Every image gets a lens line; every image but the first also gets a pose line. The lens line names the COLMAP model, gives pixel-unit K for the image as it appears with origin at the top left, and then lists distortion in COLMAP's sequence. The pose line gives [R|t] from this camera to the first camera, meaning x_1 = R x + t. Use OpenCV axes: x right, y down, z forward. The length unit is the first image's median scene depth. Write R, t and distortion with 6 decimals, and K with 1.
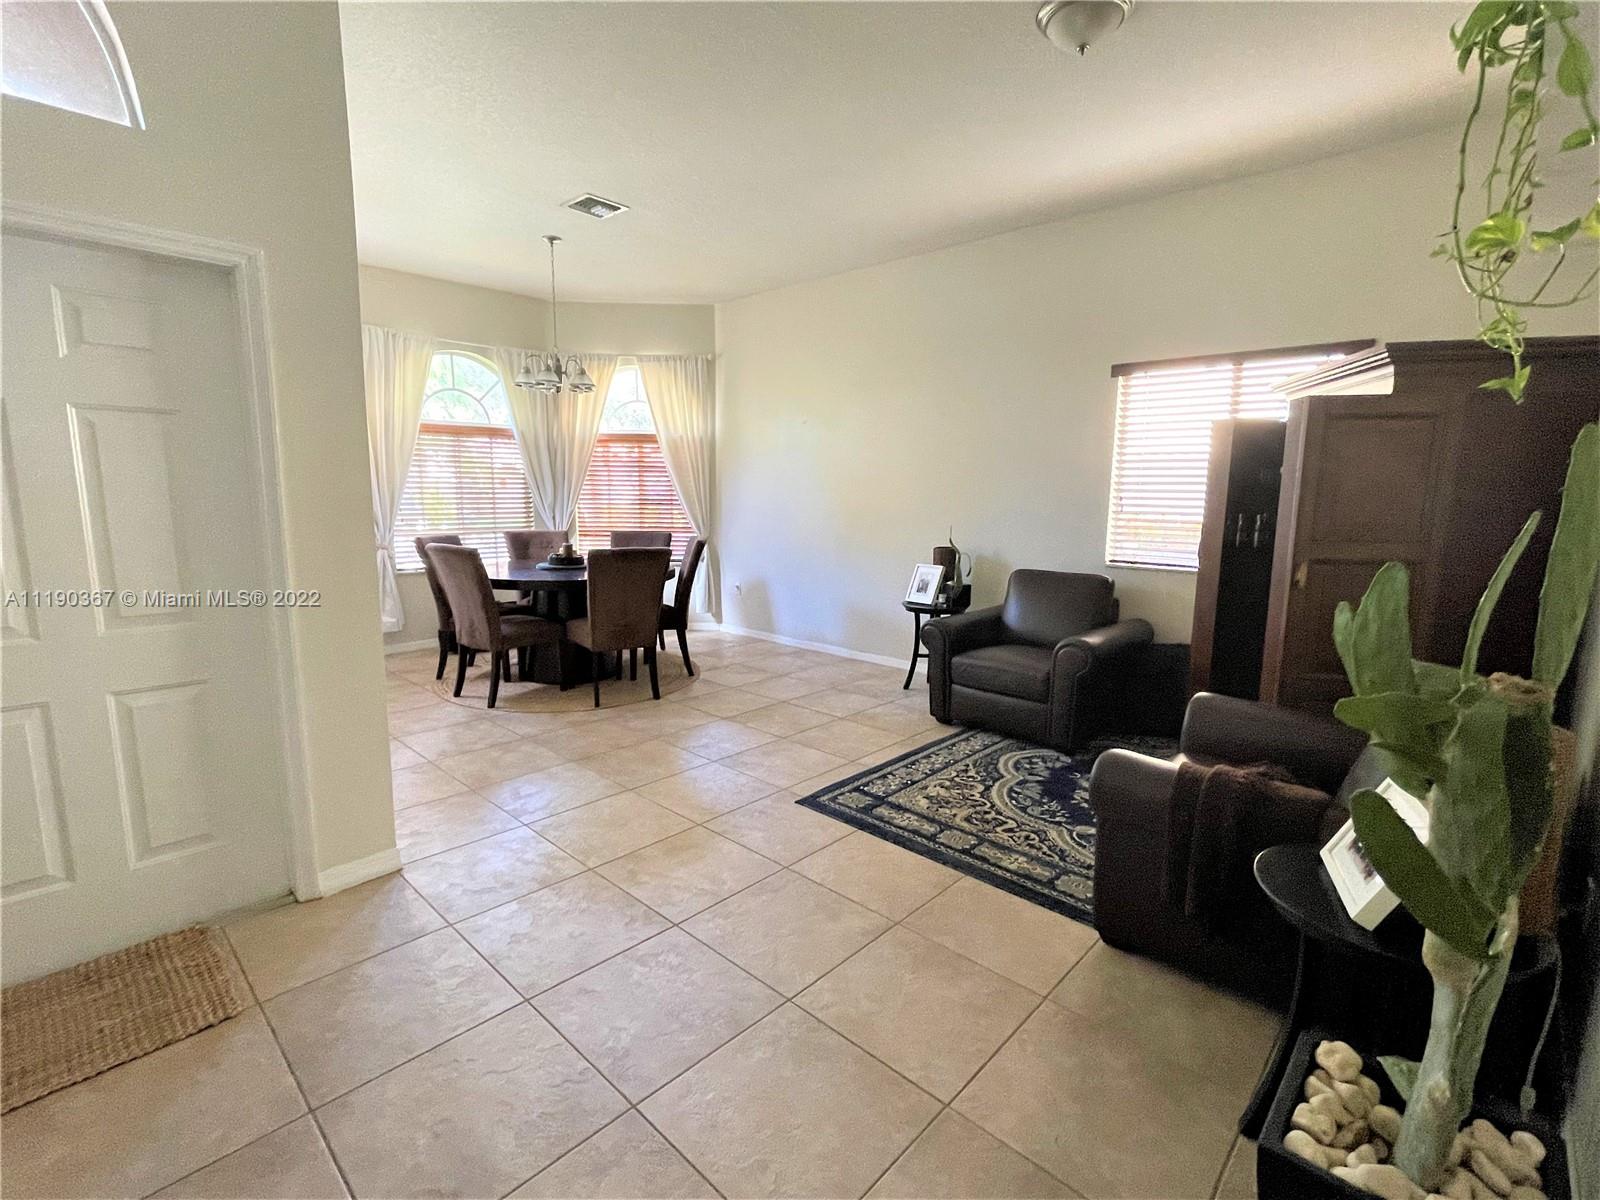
lens RADIAL K [[733.8, 0, 796.8], [0, 733.8, 595.7], [0, 0, 1]] dist [0.001539, 0.000010]
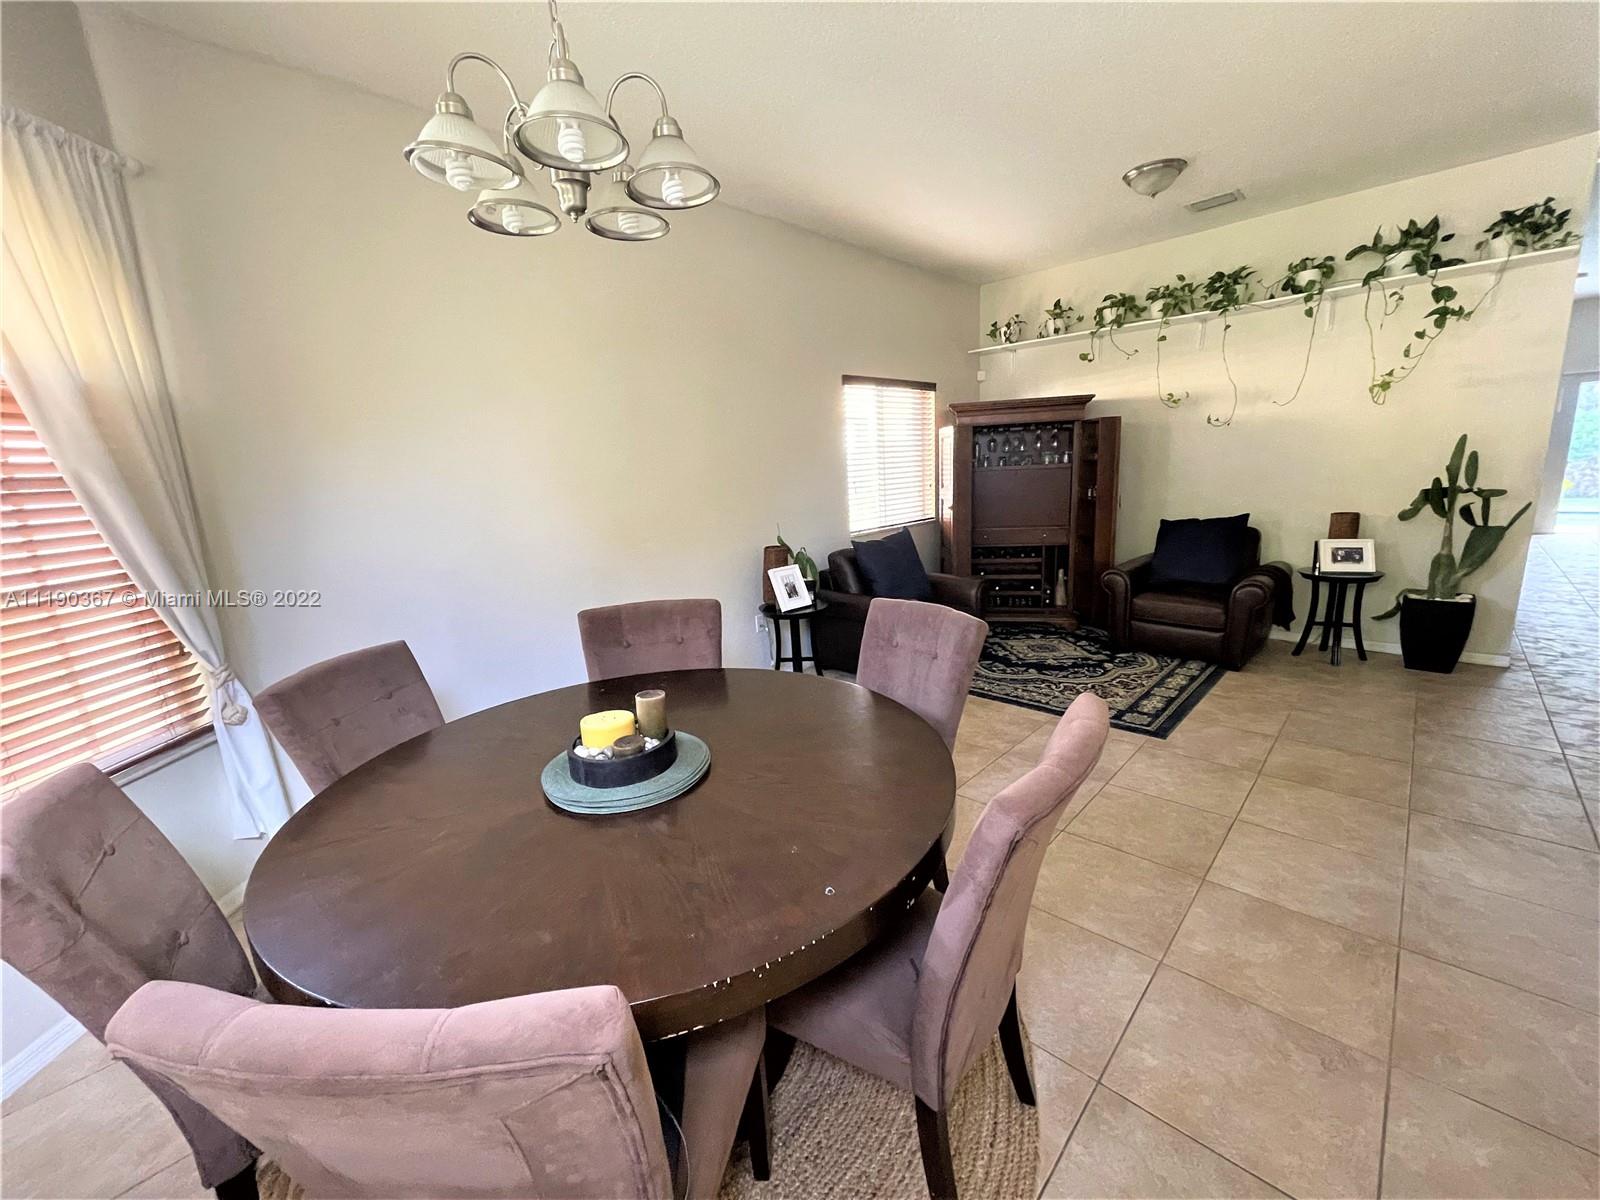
lens RADIAL K [[644.7, 0, 798.9], [0, 644.7, 601.1], [0, 0, 1]] dist [-0.000076, -0.000028]
pose [[0.007201, -0.214788, 0.976634, -1.004407], [0.198850, 0.957462, 0.209106, -0.270907], [-0.980004, 0.192698, 0.049605, 1.546481]]
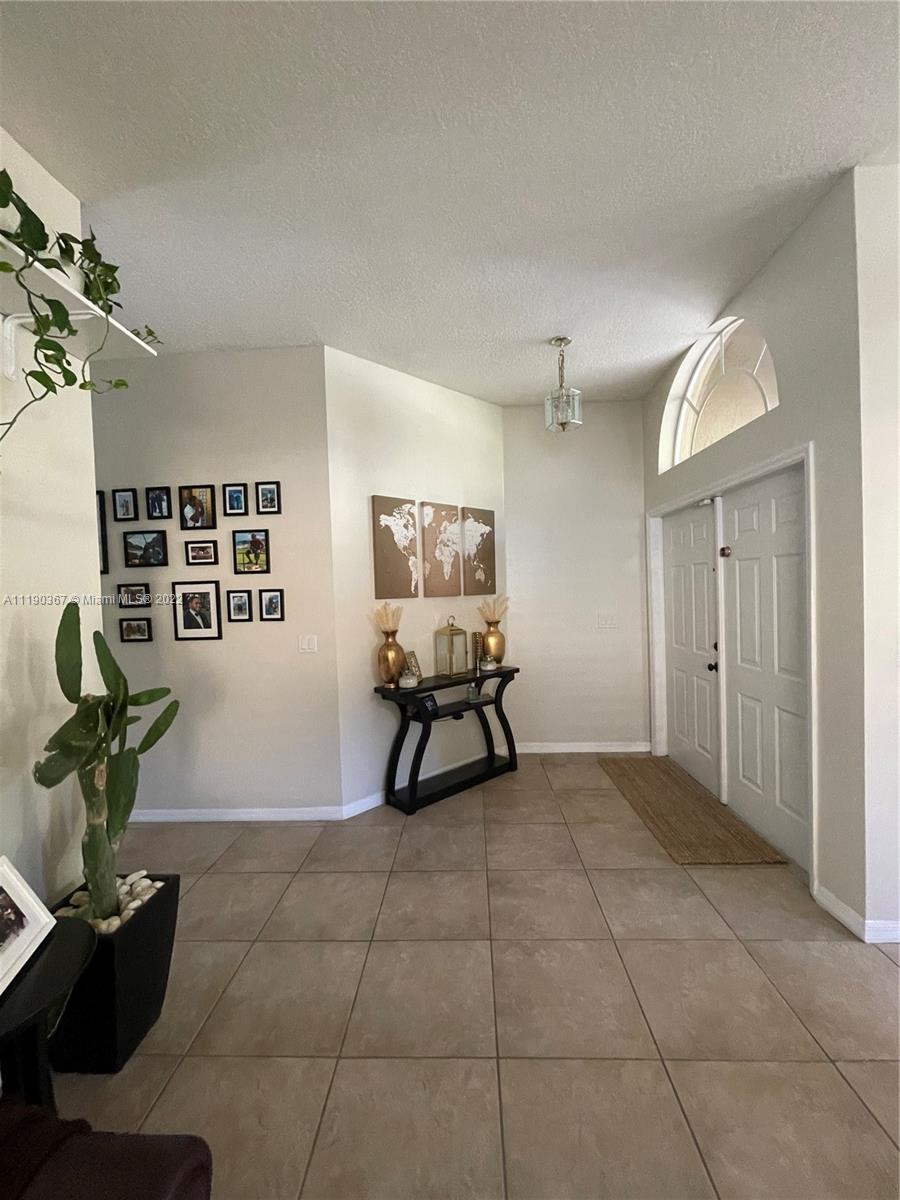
lens RADIAL K [[483.5, 0, 454.6], [0, 483.5, 601.0], [0, 0, 1]] dist [-0.000076, -0.000028]
pose [[-0.757356, 0.032343, -0.652201, 0.324616], [-0.069229, 0.989167, 0.129444, -0.155860], [0.649322, 0.143186, -0.746913, 0.913342]]
